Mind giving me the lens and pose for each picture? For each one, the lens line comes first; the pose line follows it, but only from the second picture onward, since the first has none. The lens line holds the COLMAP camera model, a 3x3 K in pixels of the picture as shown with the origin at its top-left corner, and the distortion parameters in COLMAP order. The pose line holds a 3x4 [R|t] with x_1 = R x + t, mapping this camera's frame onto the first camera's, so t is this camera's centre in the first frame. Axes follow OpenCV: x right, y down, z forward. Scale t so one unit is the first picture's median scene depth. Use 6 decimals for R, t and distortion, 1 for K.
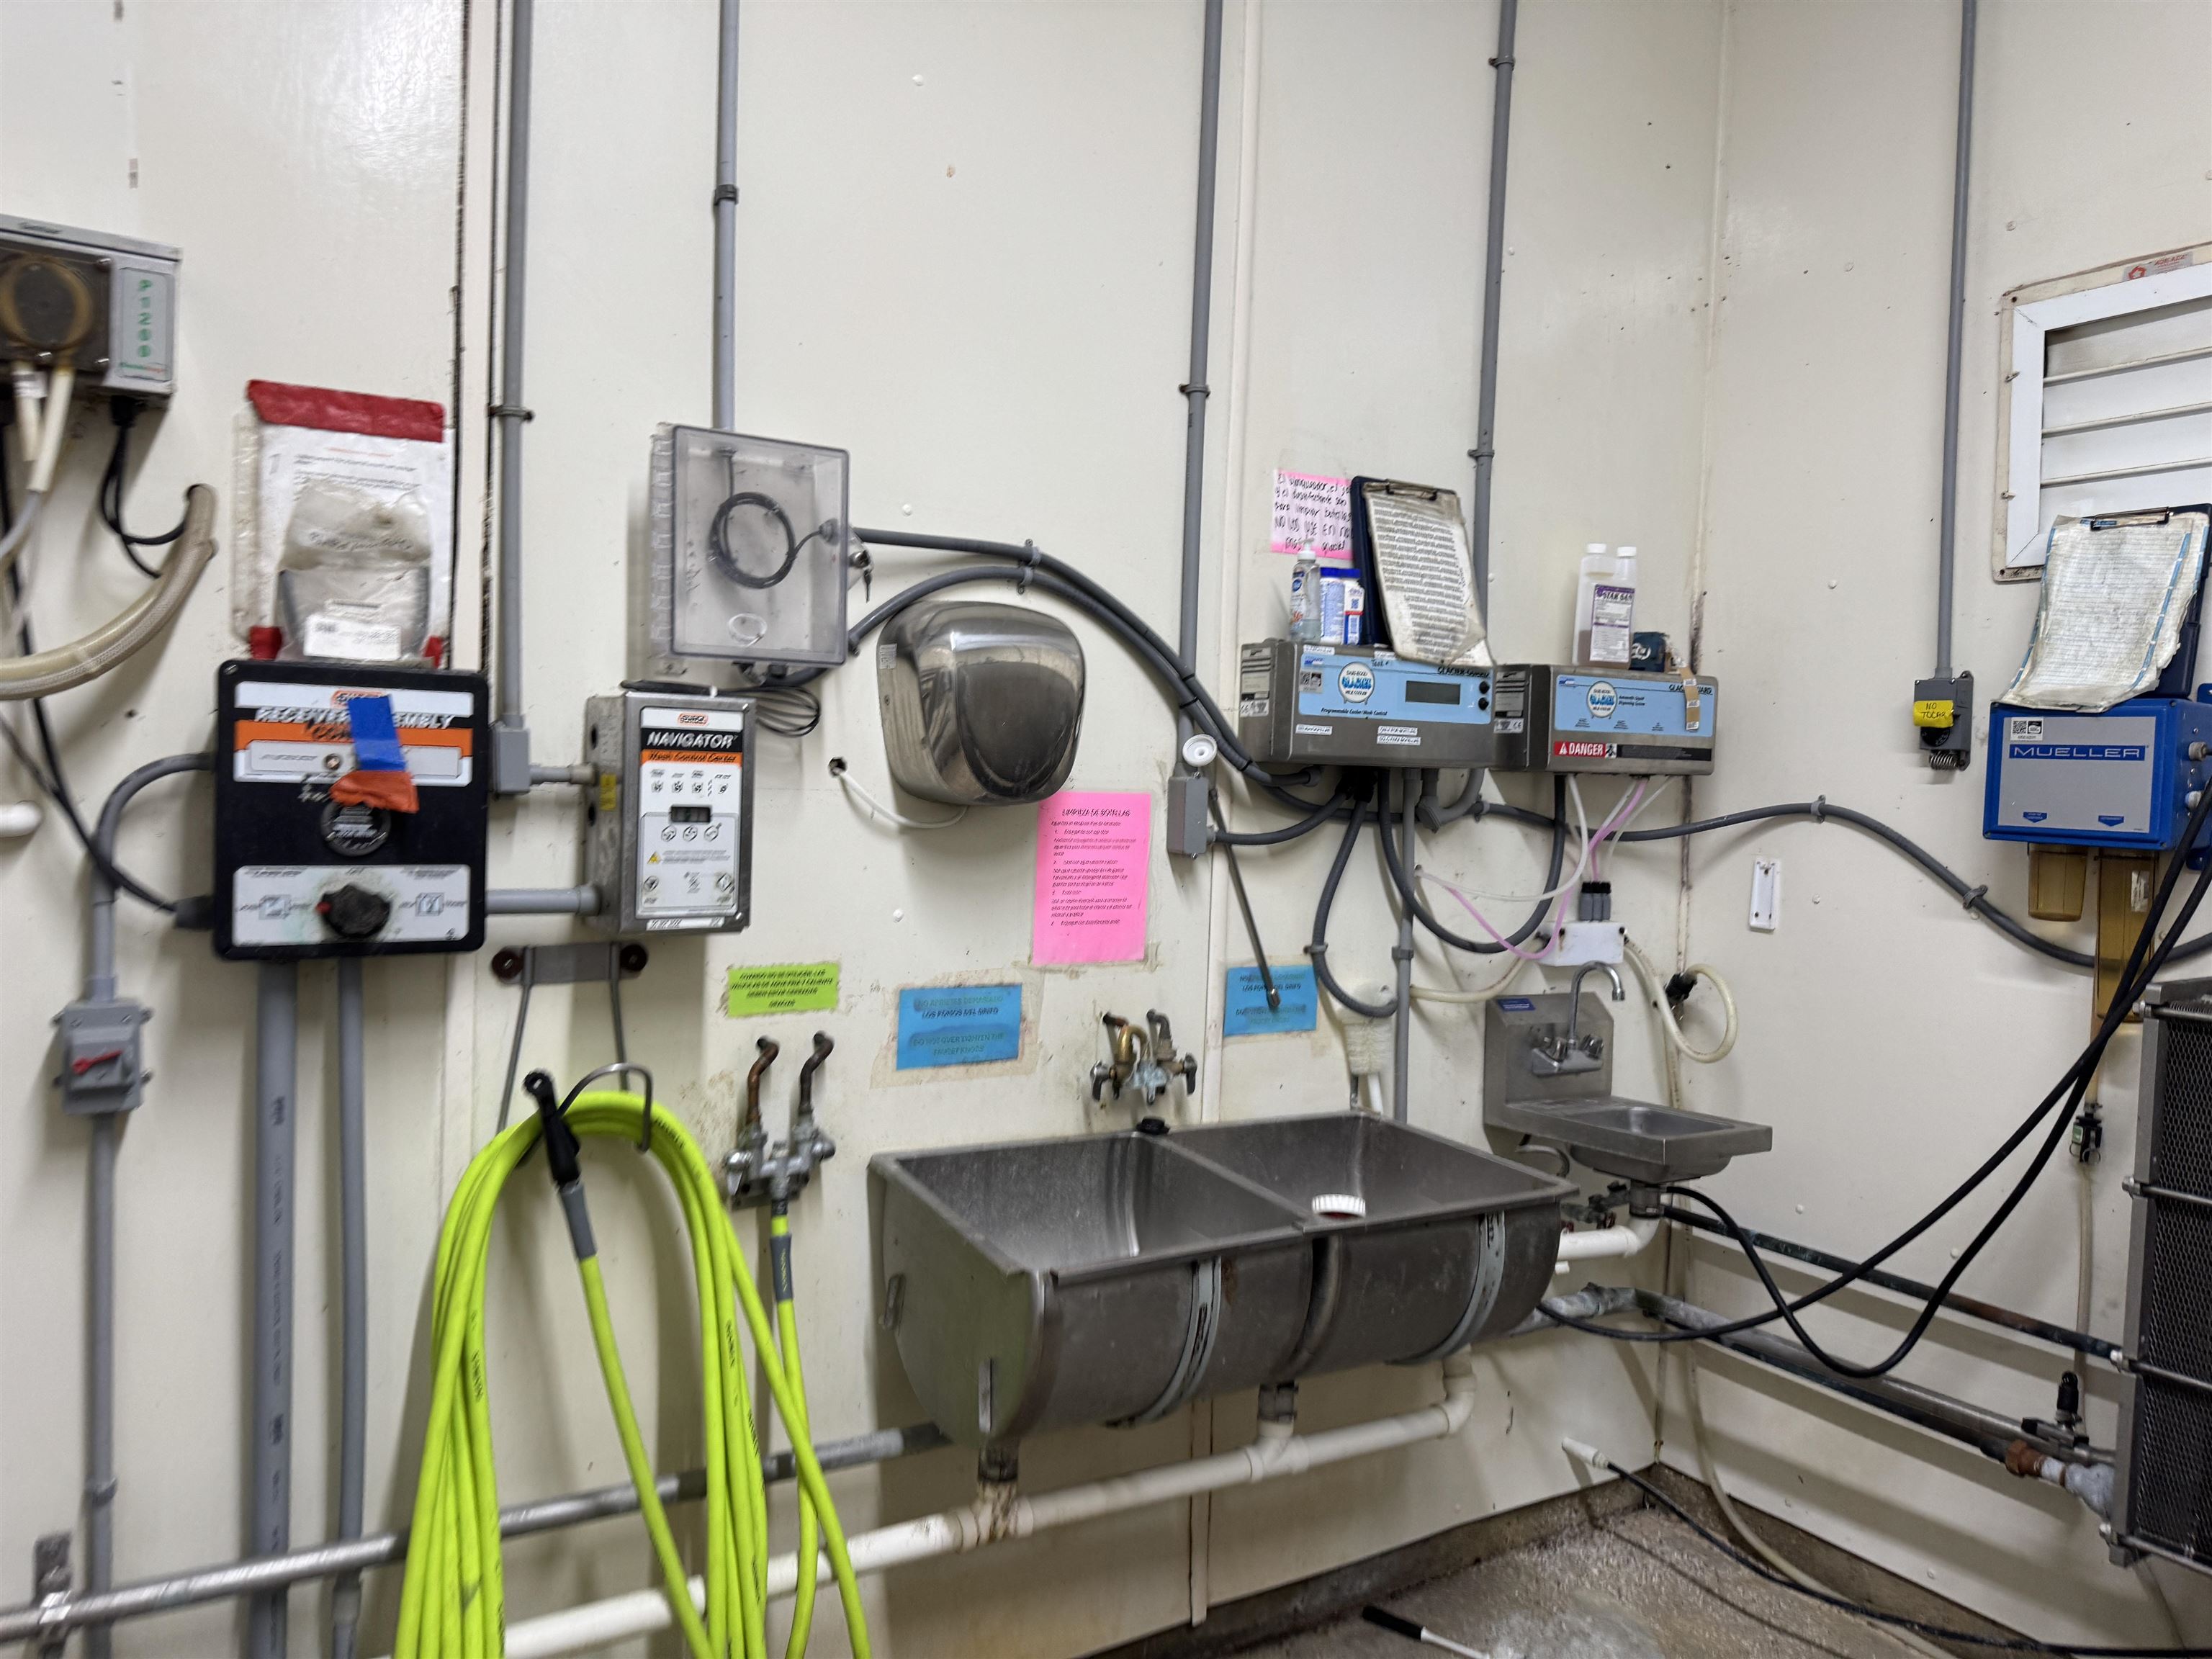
lens RADIAL K [[1569.1, 0, 1101.8], [0, 1569.1, 832.2], [0, 0, 1]] dist [0.022628, -0.003261]
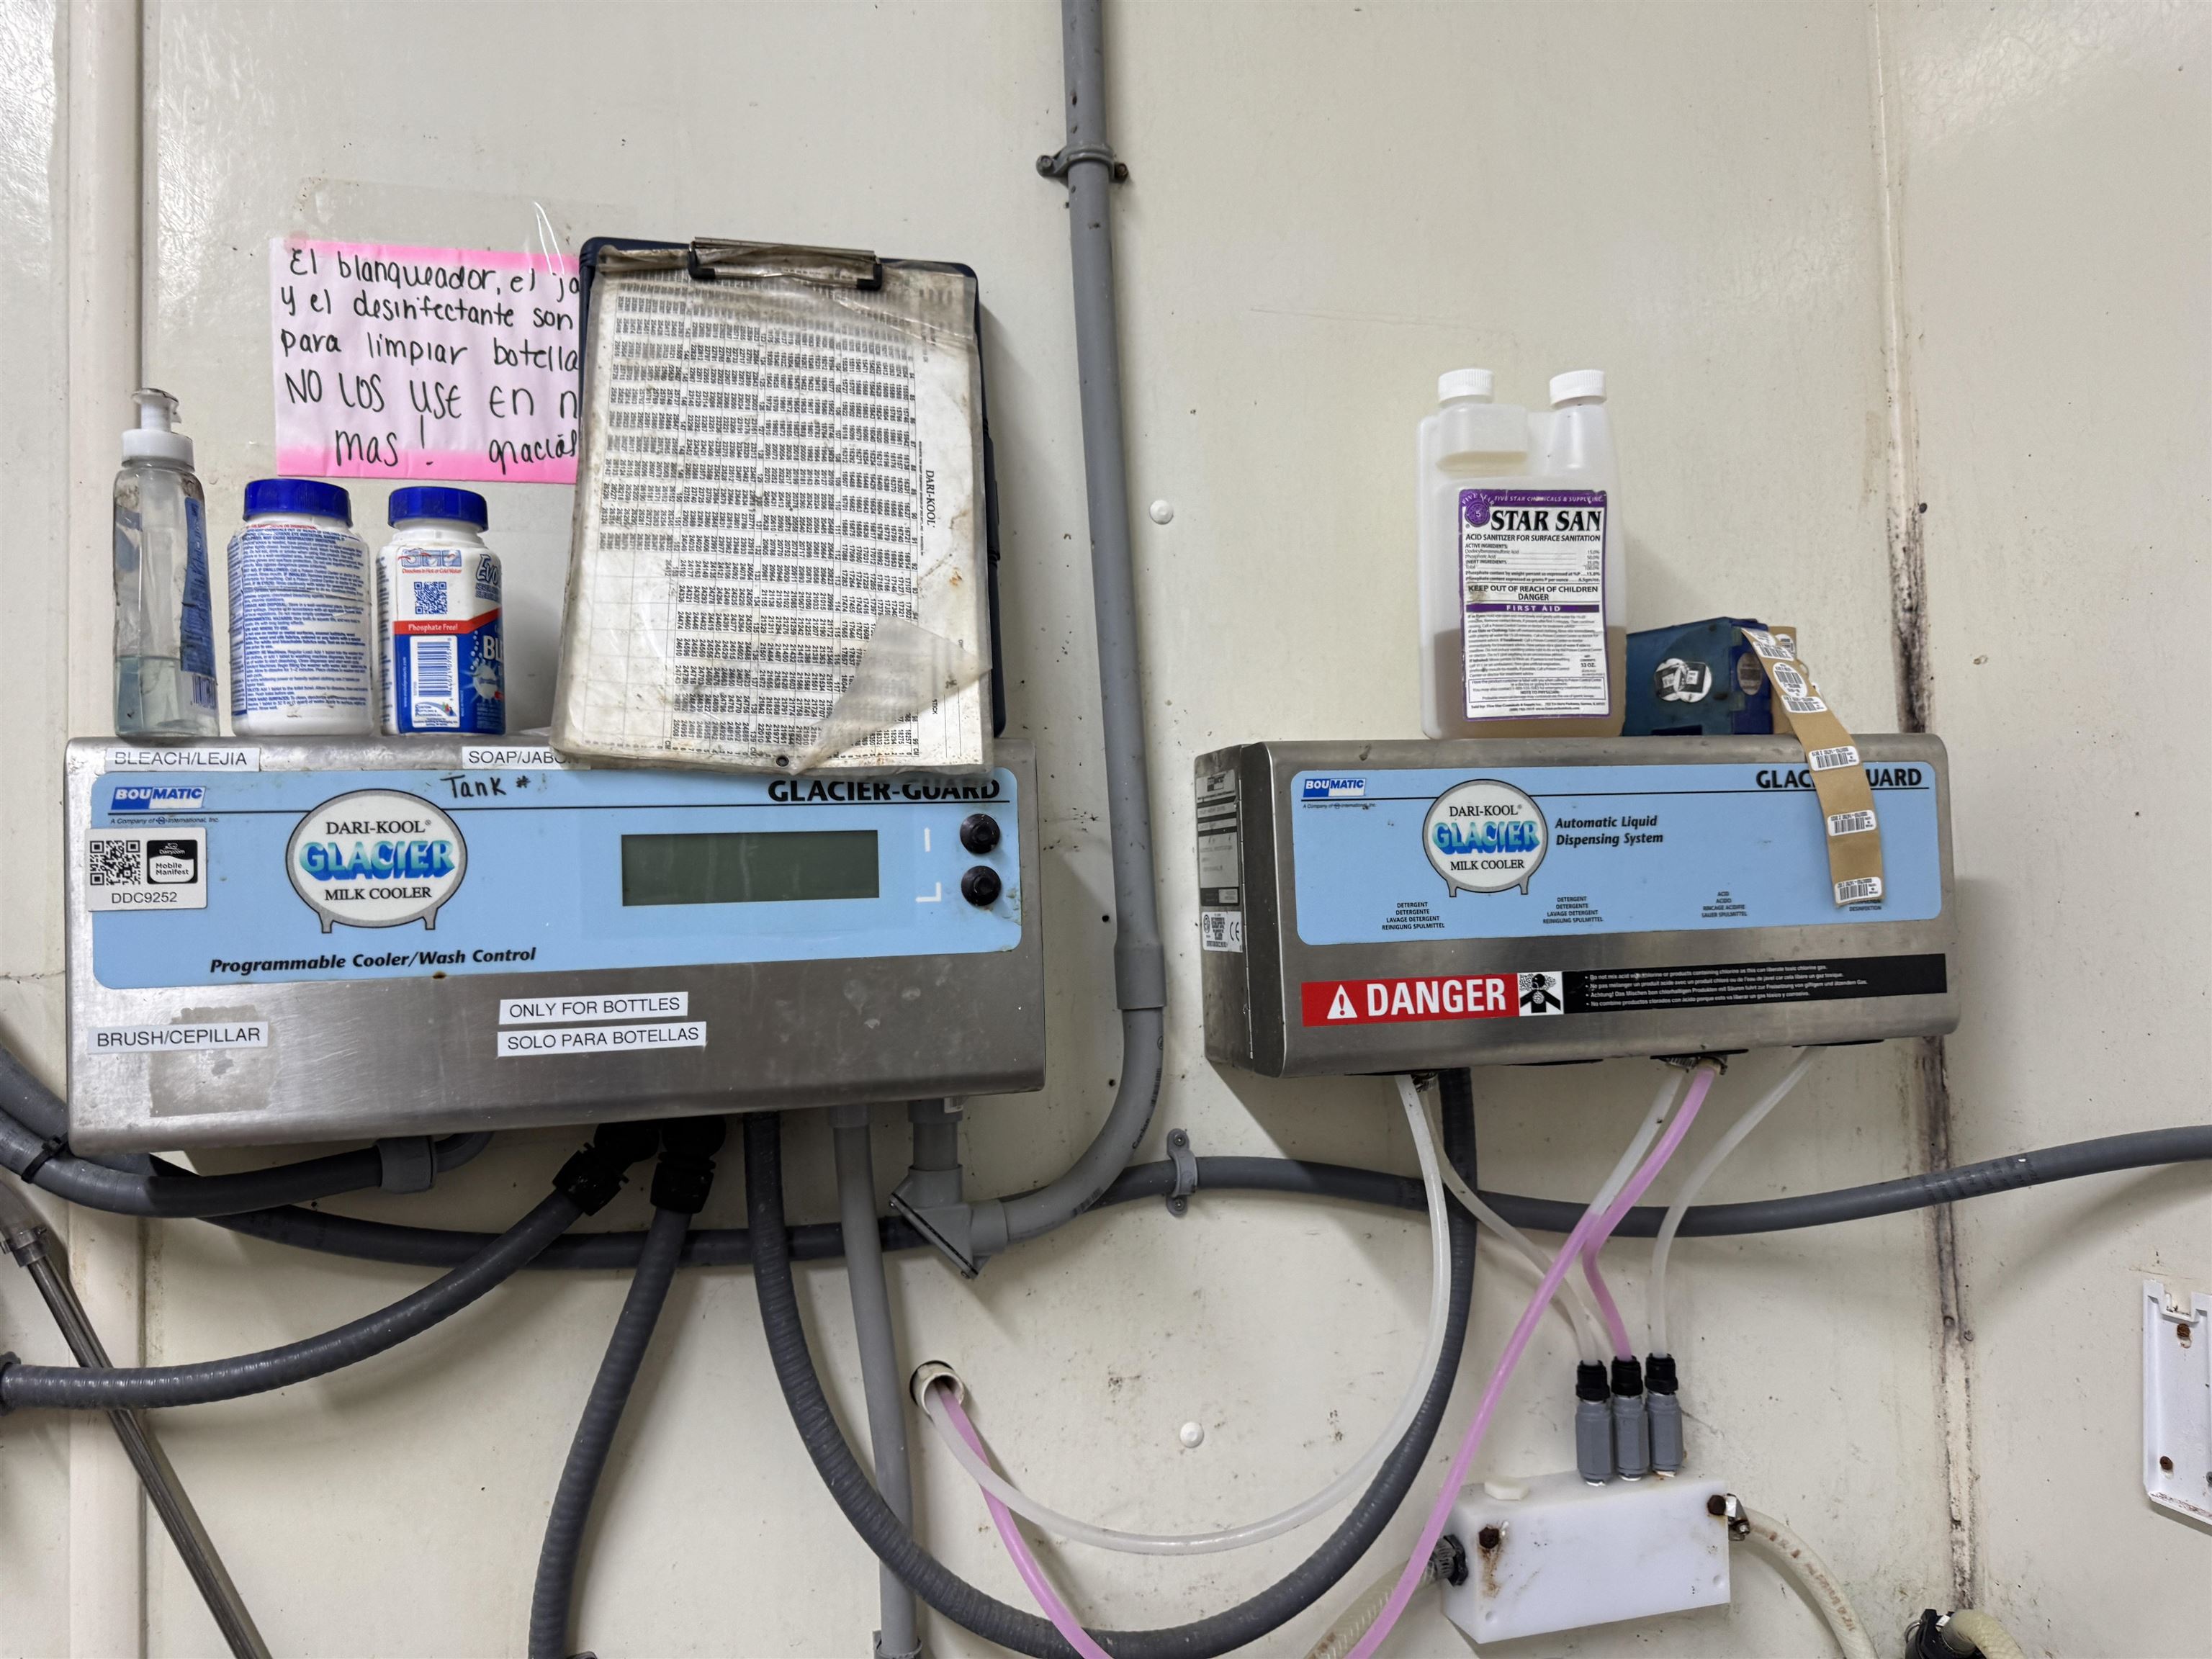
lens RADIAL K [[1569.1, 0, 1107.7], [0, 1569.1, 820.4], [0, 0, 1]] dist [0.022628, -0.003261]
pose [[0.956808, -0.073105, -0.281380, 0.333994], [0.046906, 0.994006, -0.098753, -0.059838], [0.286913, 0.081290, 0.954501, 0.676006]]
